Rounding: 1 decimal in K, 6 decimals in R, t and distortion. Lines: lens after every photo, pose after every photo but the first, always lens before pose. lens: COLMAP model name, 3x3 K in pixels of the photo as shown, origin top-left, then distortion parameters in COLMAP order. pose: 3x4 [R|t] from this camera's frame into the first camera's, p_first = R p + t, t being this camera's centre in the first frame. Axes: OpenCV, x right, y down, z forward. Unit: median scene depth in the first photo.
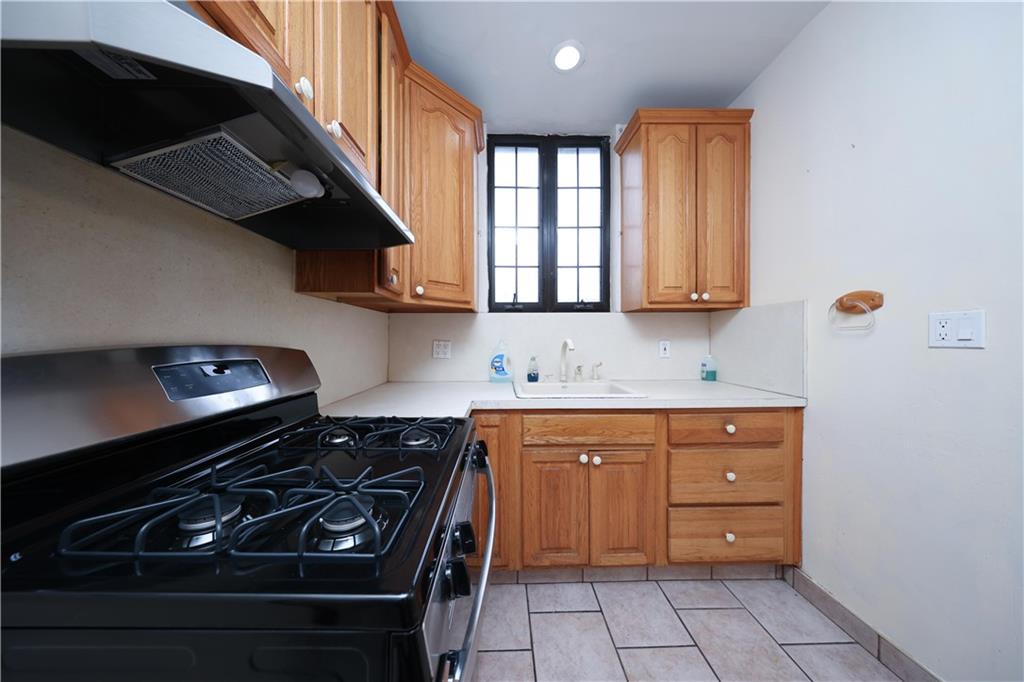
lens RADIAL K [[294.7, 0, 508.4], [0, 294.7, 341.0], [0, 0, 1]] dist [-0.001577, 0.000148]
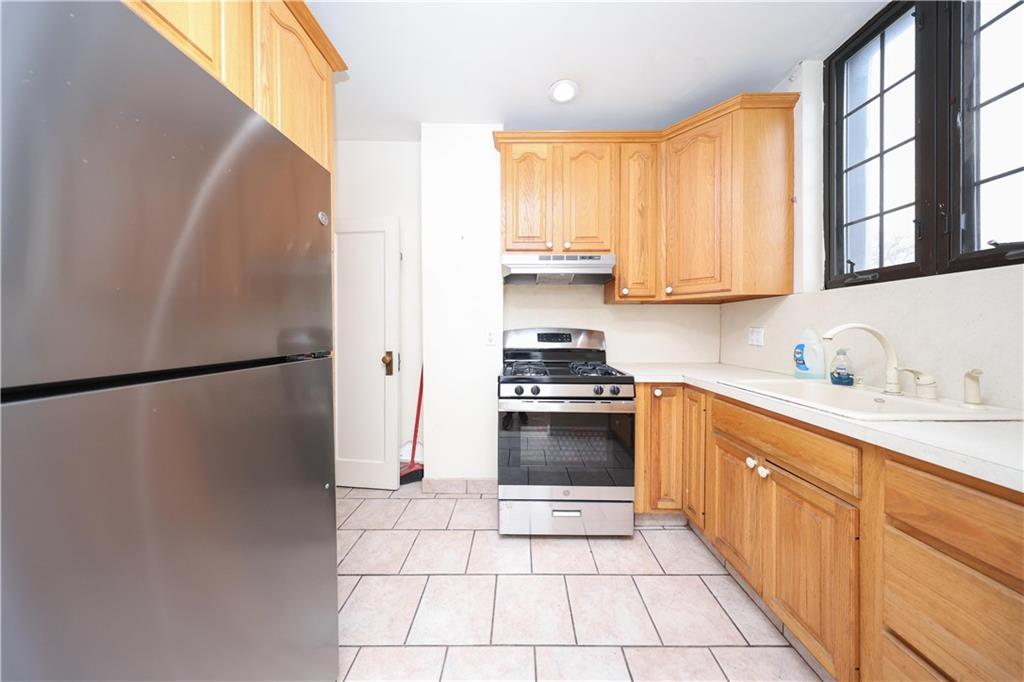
lens RADIAL K [[294.7, 0, 513.7], [0, 294.7, 331.0], [0, 0, 1]] dist [-0.001577, 0.000148]
pose [[-0.032787, 0.007205, -0.999436, 0.806965], [-0.007342, 0.999945, 0.007449, 0.010026], [0.999435, 0.007582, -0.032732, 0.238693]]
